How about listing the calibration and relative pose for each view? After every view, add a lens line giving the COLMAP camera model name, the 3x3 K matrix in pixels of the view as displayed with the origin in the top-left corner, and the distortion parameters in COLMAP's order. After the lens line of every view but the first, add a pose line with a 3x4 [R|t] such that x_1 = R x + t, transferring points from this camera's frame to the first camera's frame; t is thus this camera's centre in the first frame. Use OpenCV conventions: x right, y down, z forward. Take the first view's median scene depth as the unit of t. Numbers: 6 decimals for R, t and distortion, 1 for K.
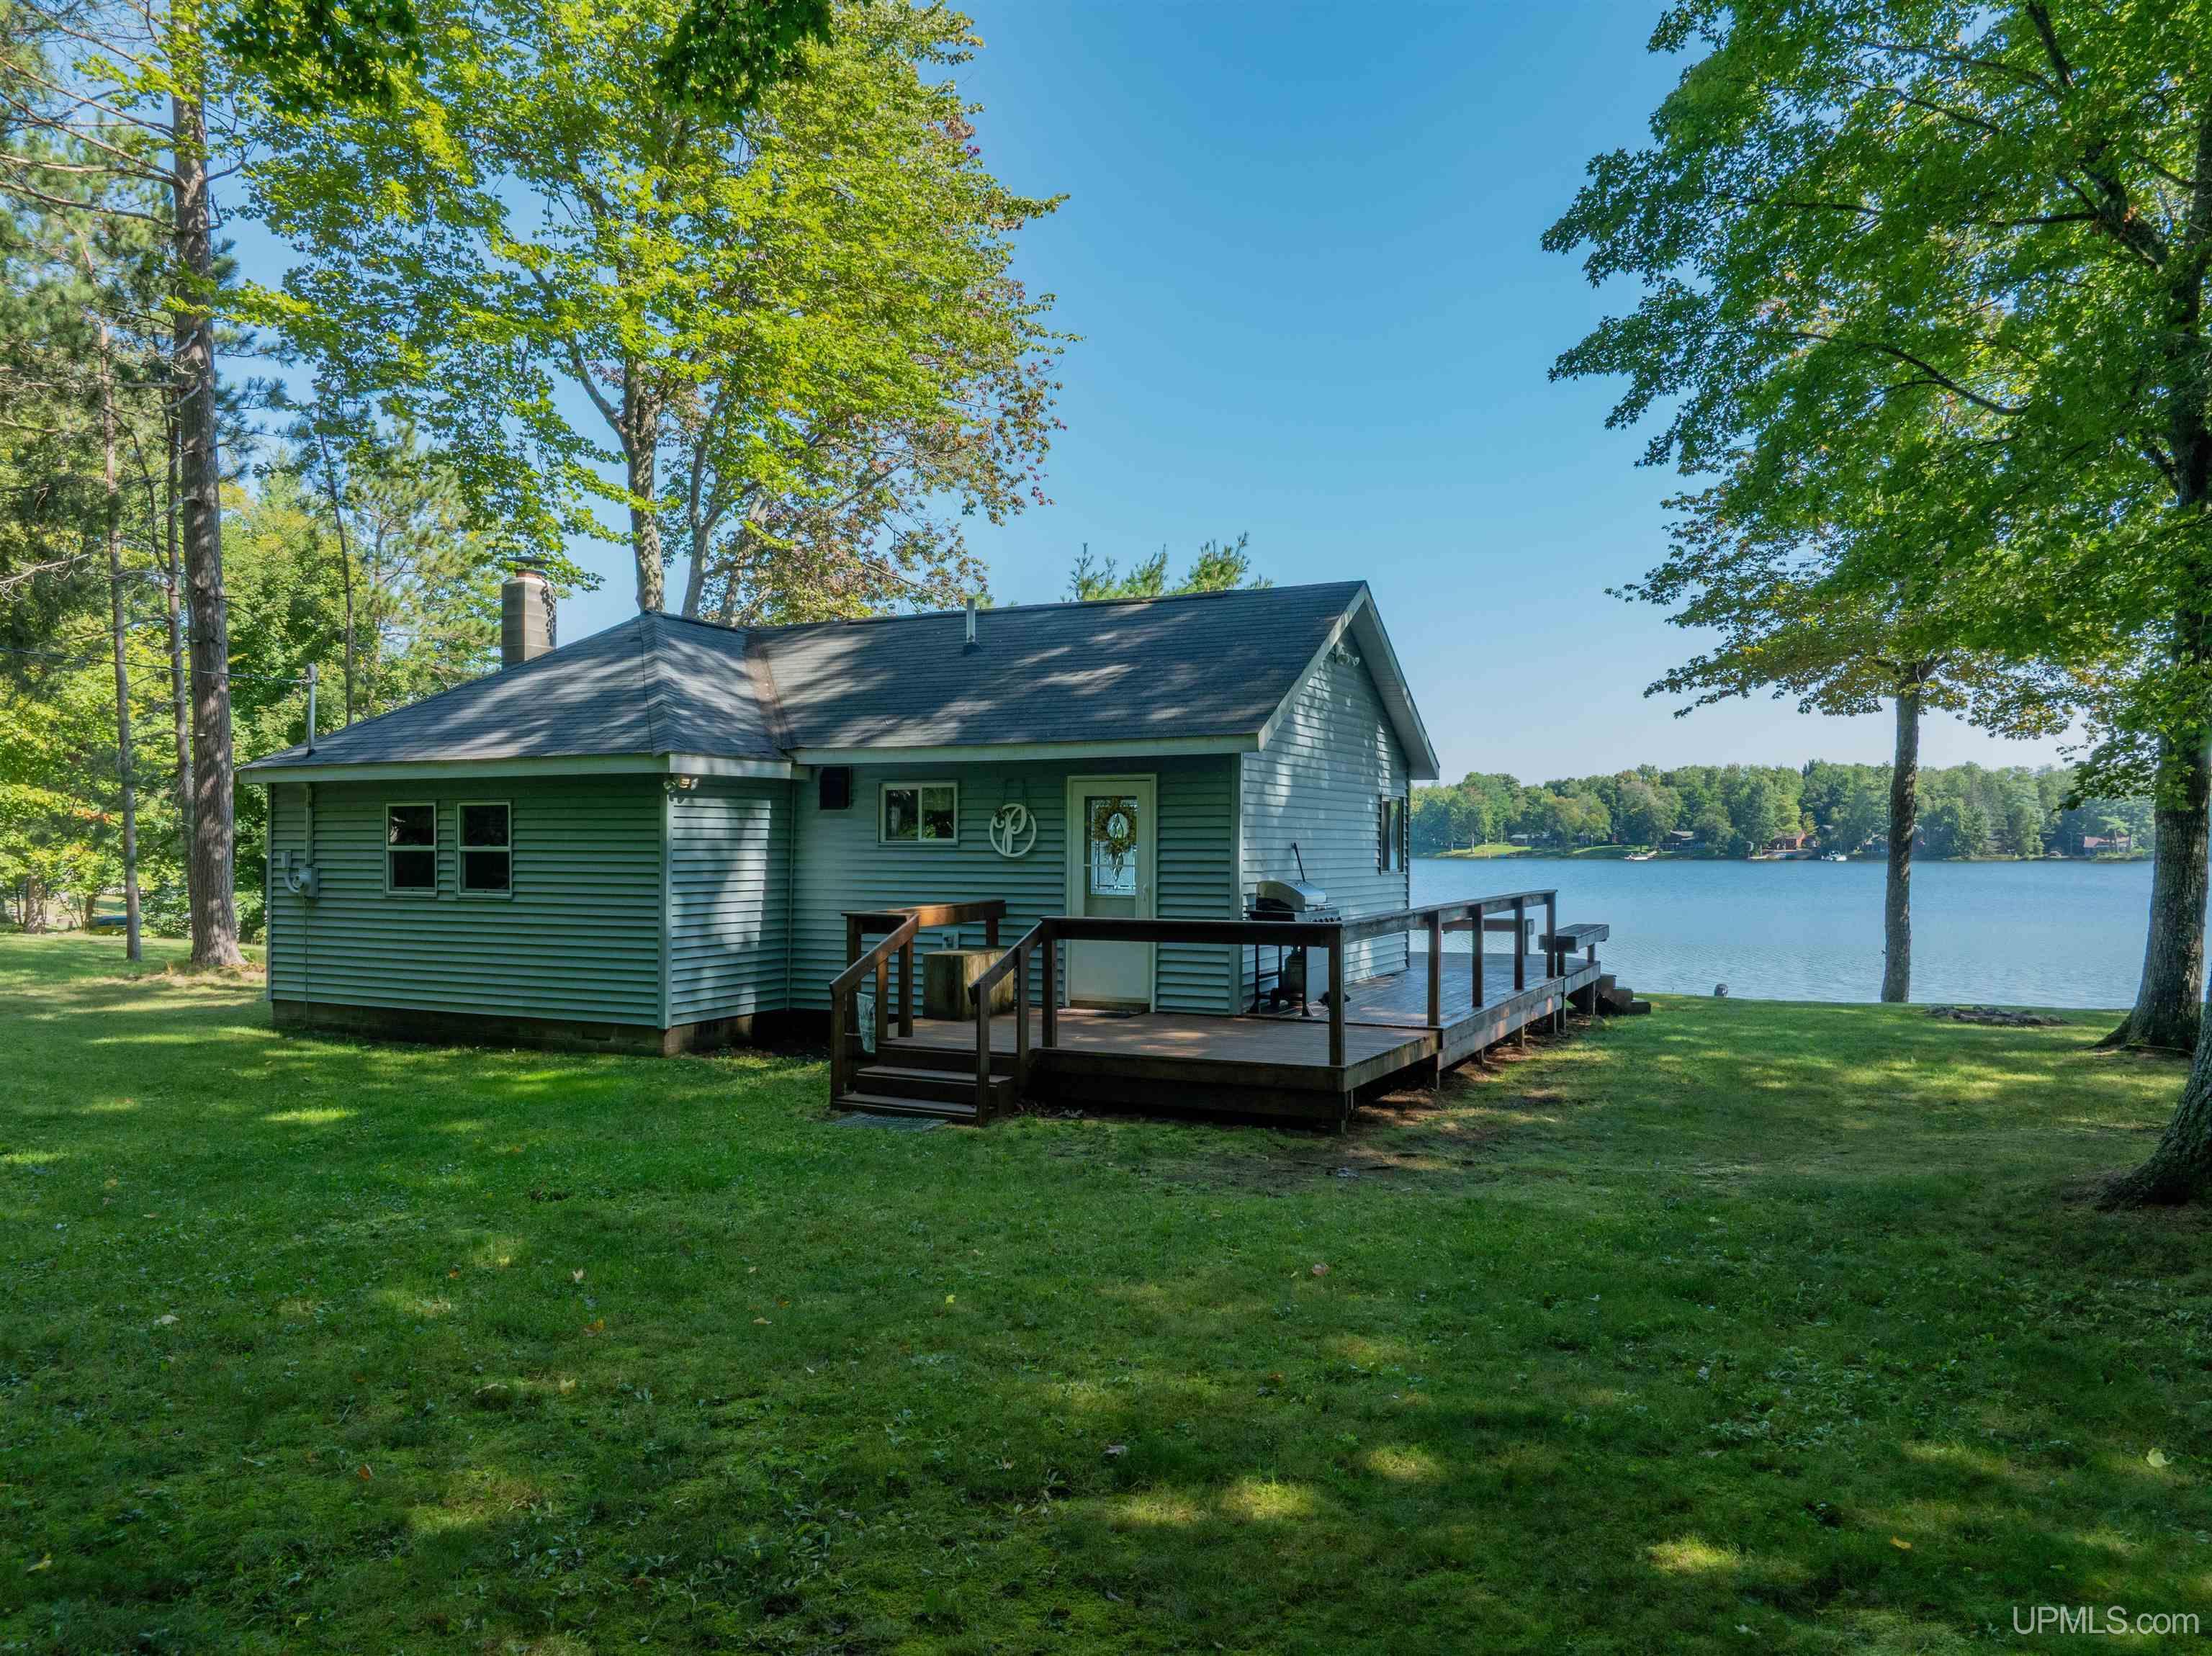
lens RADIAL K [[1560.9, 0, 1115.2], [0, 1560.9, 830.4], [0, 0, 1]] dist [-0.038352, 0.005131]
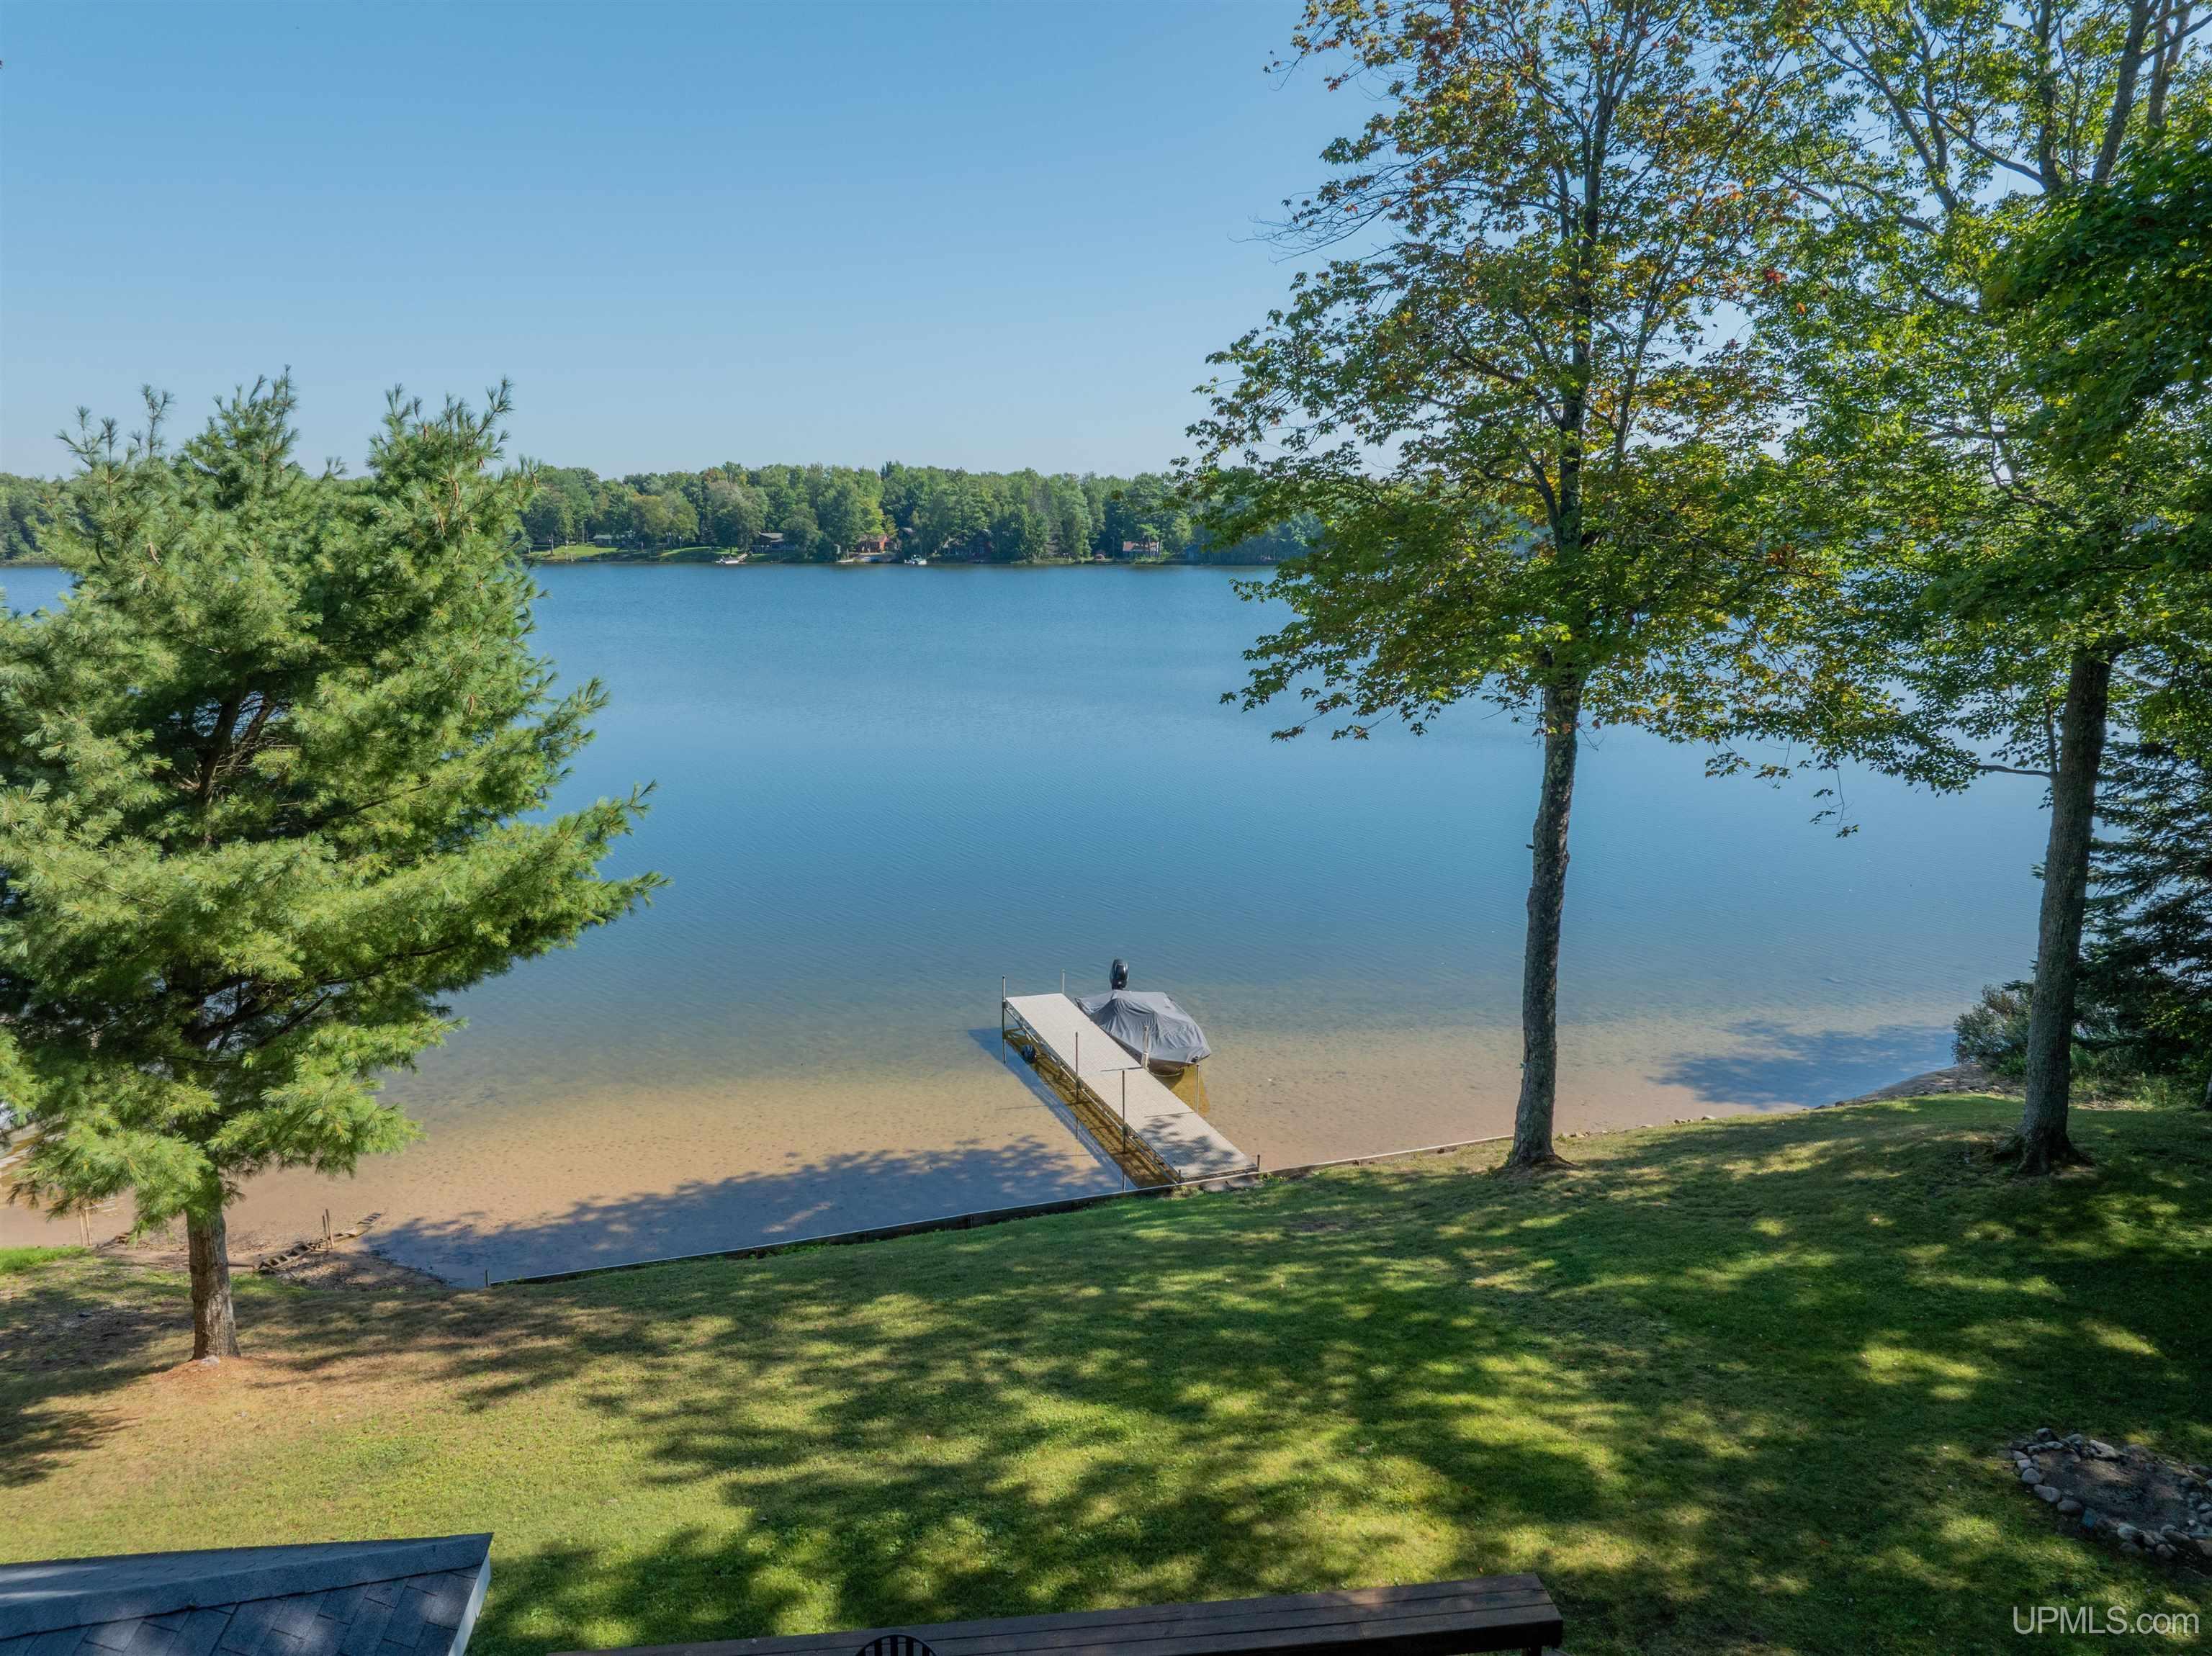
lens RADIAL K [[1560.9, 0, 1115.2], [0, 1560.9, 824.9], [0, 0, 1]] dist [-0.038352, 0.005131]
pose [[0.837680, -0.097509, 0.537387, -0.041124], [-0.009841, 0.981079, 0.193358, -0.270465], [-0.546073, -0.167260, 0.820871, 0.896789]]
